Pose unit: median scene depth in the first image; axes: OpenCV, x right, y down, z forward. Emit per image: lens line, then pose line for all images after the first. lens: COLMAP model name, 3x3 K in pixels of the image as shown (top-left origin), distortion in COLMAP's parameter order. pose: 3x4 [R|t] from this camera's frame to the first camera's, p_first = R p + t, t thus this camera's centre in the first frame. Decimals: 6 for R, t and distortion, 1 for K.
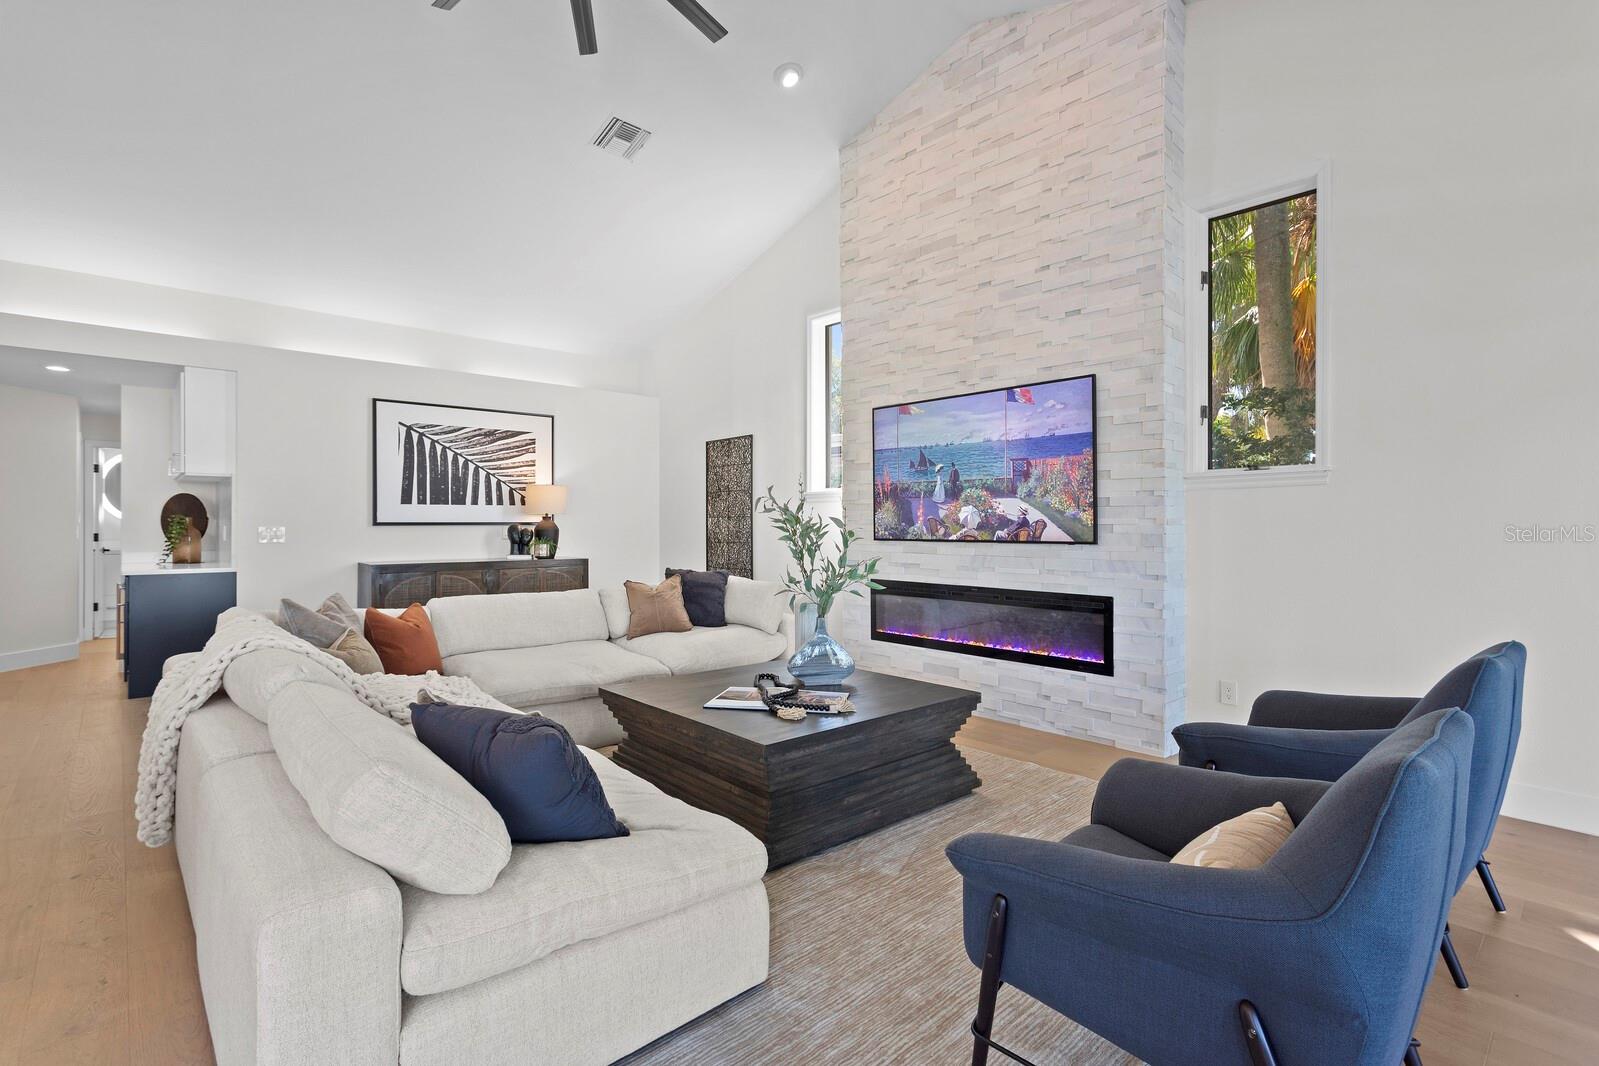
lens RADIAL K [[756.7, 0, 800.1], [0, 756.7, 525.2], [0, 0, 1]] dist [-0.004473, 0.000296]
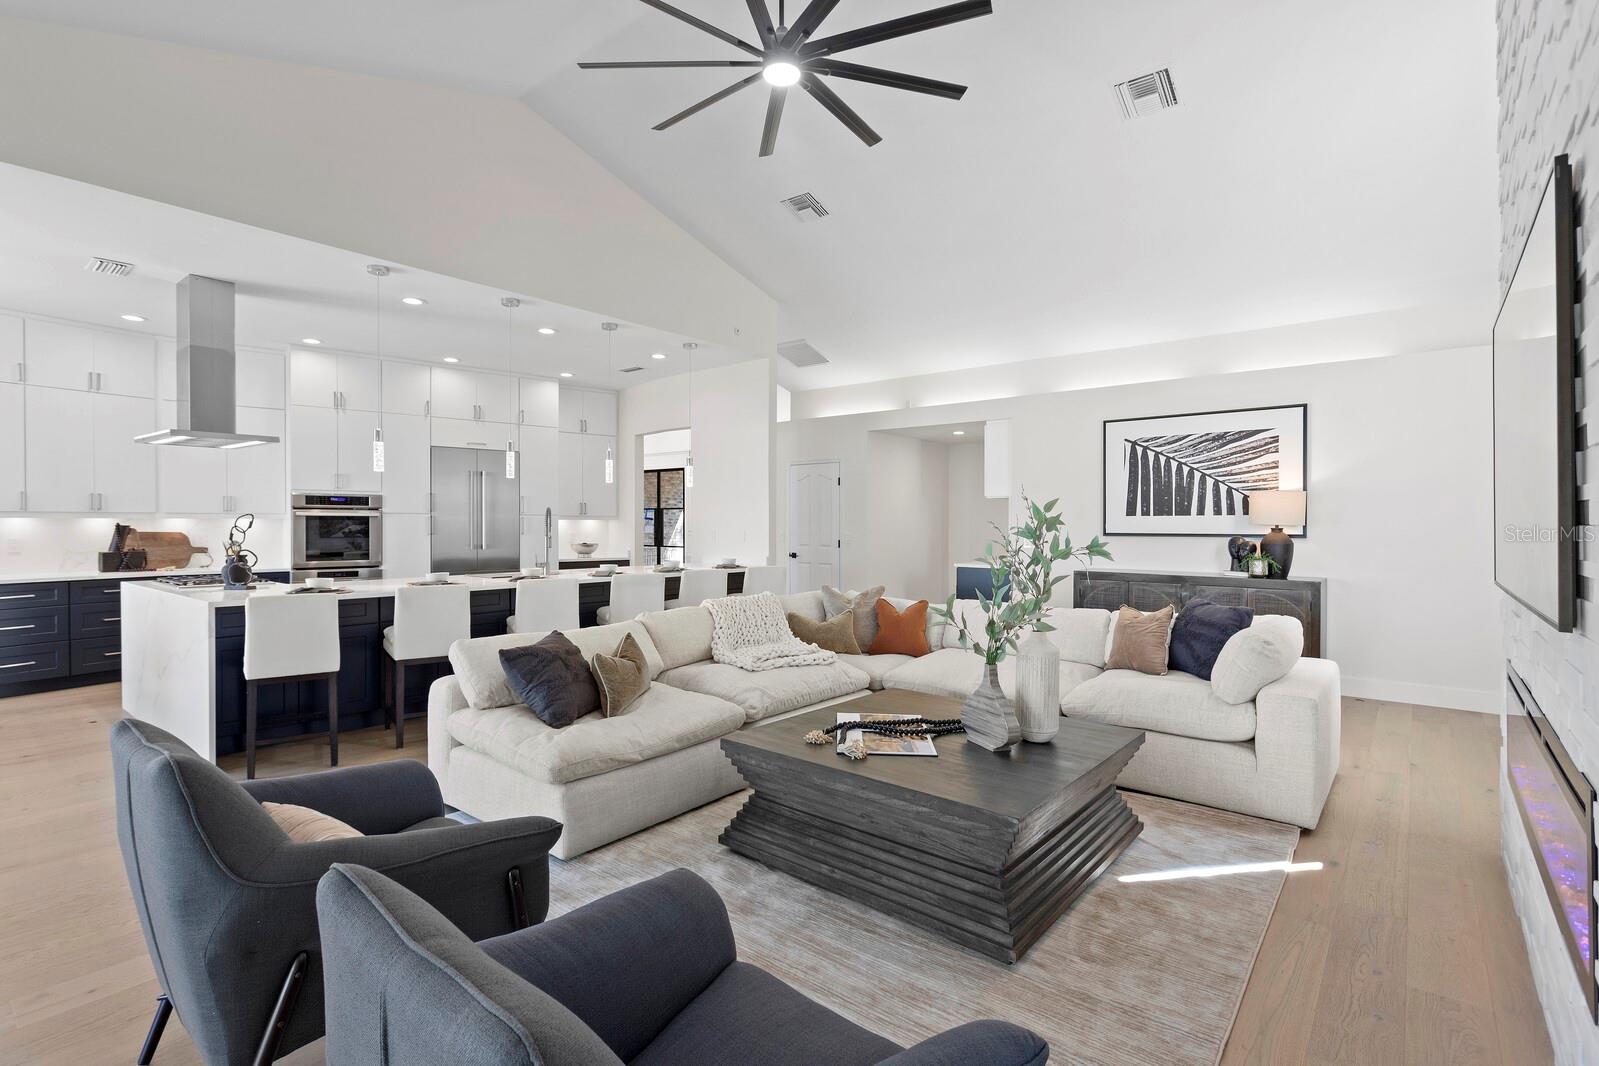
lens RADIAL K [[756.7, 0, 799.0], [0, 756.7, 526.1], [0, 0, 1]] dist [-0.004473, 0.000296]
pose [[0.138707, 0.004999, -0.990321, 0.438420], [-0.005529, 0.999976, 0.004274, -0.014800], [0.990318, 0.004883, 0.138731, 0.375504]]
